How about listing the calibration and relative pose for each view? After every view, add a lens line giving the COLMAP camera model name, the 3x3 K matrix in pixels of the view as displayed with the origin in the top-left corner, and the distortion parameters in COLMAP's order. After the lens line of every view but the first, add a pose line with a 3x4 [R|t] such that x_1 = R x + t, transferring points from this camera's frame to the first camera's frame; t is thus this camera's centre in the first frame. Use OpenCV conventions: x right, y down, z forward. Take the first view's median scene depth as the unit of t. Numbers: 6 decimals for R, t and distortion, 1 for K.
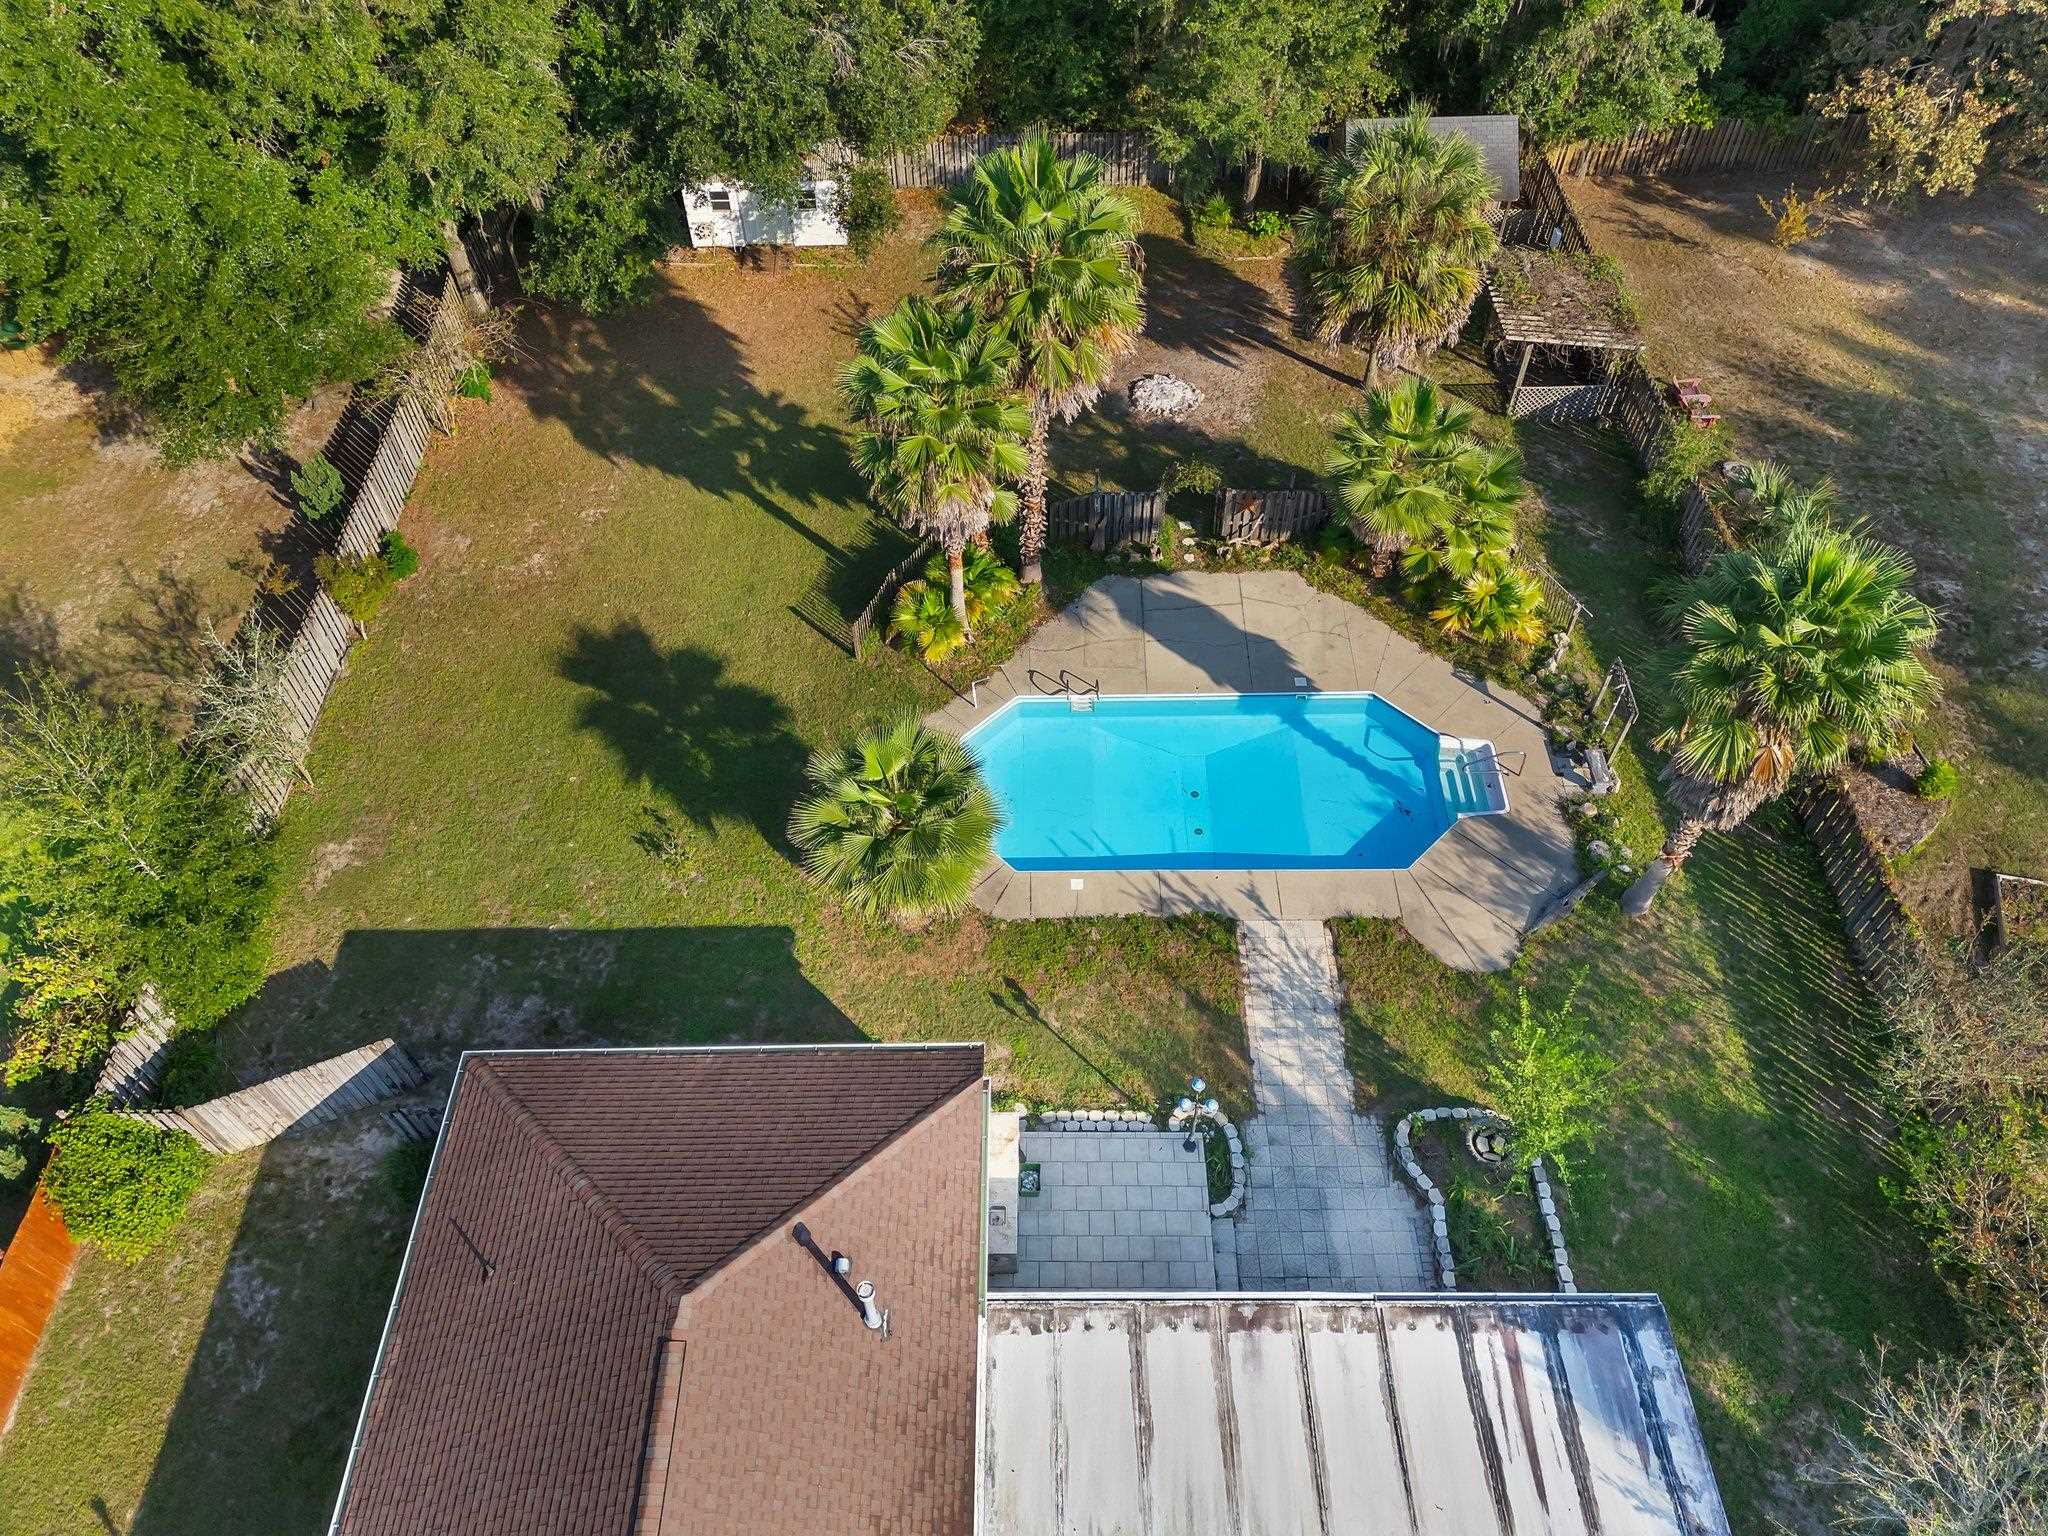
lens RADIAL K [[1436.0, 0, 1028.1], [0, 1436.0, 760.0], [0, 0, 1]] dist [0.069326, -0.056708]
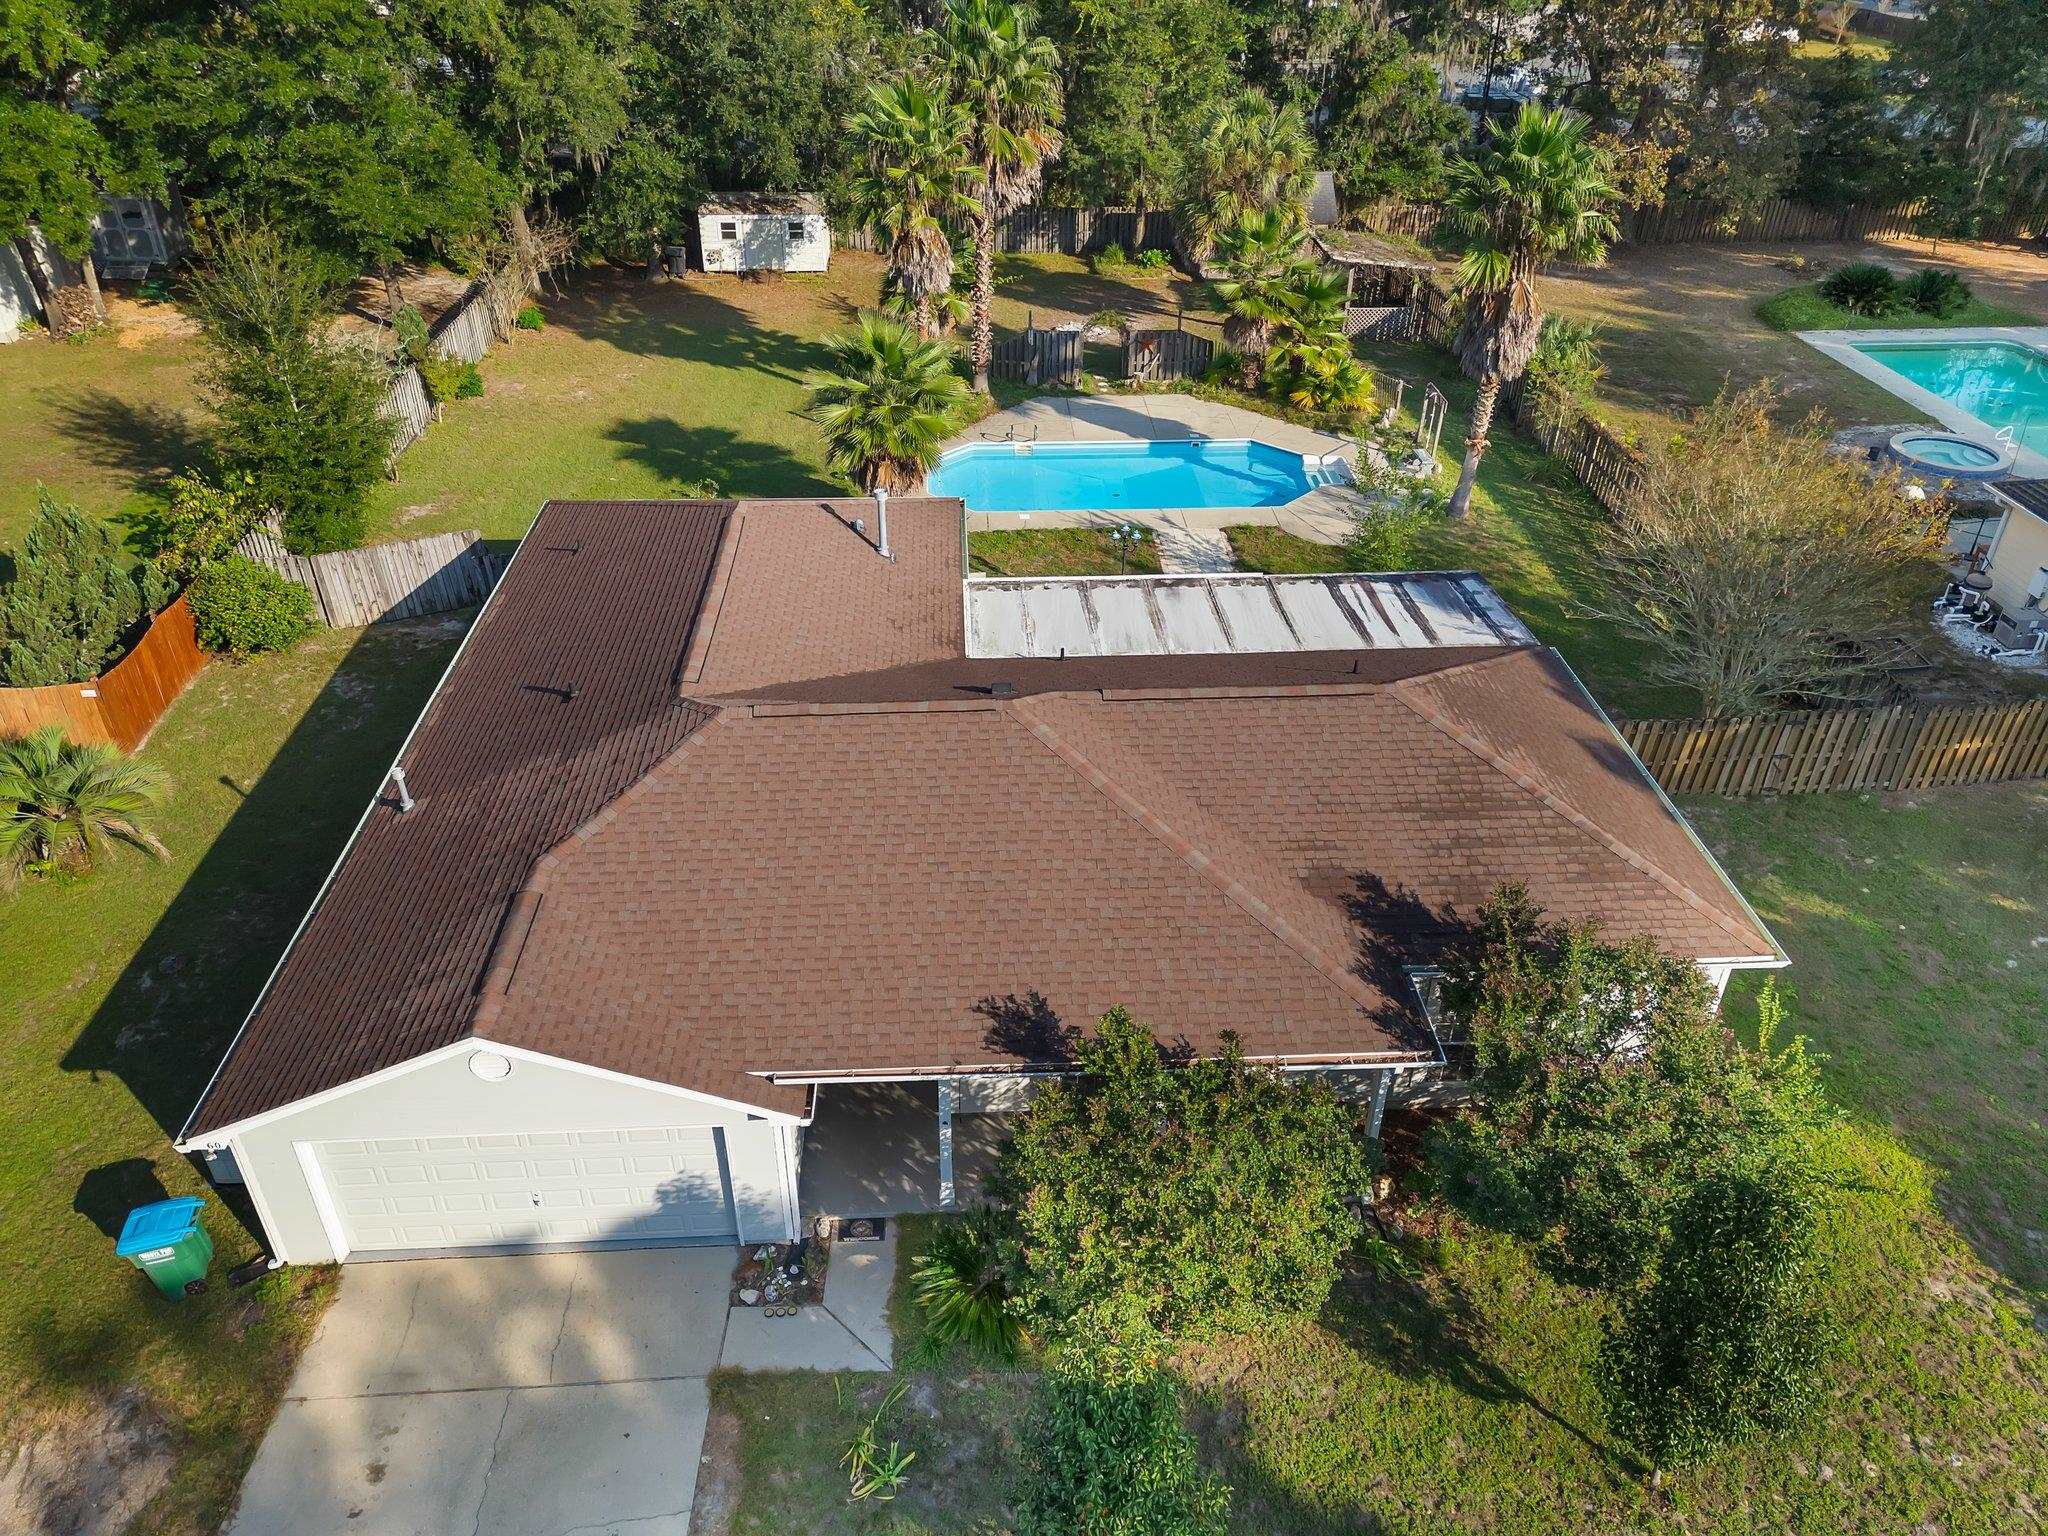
lens RADIAL K [[1414.3, 0, 1028.6], [0, 1414.3, 765.3], [0, 0, 1]] dist [0.071548, -0.070828]
pose [[0.998324, -0.009294, 0.057114, -0.031633], [0.026013, 0.953745, -0.299490, 0.594924], [-0.051689, 0.300474, 0.952388, -0.102946]]
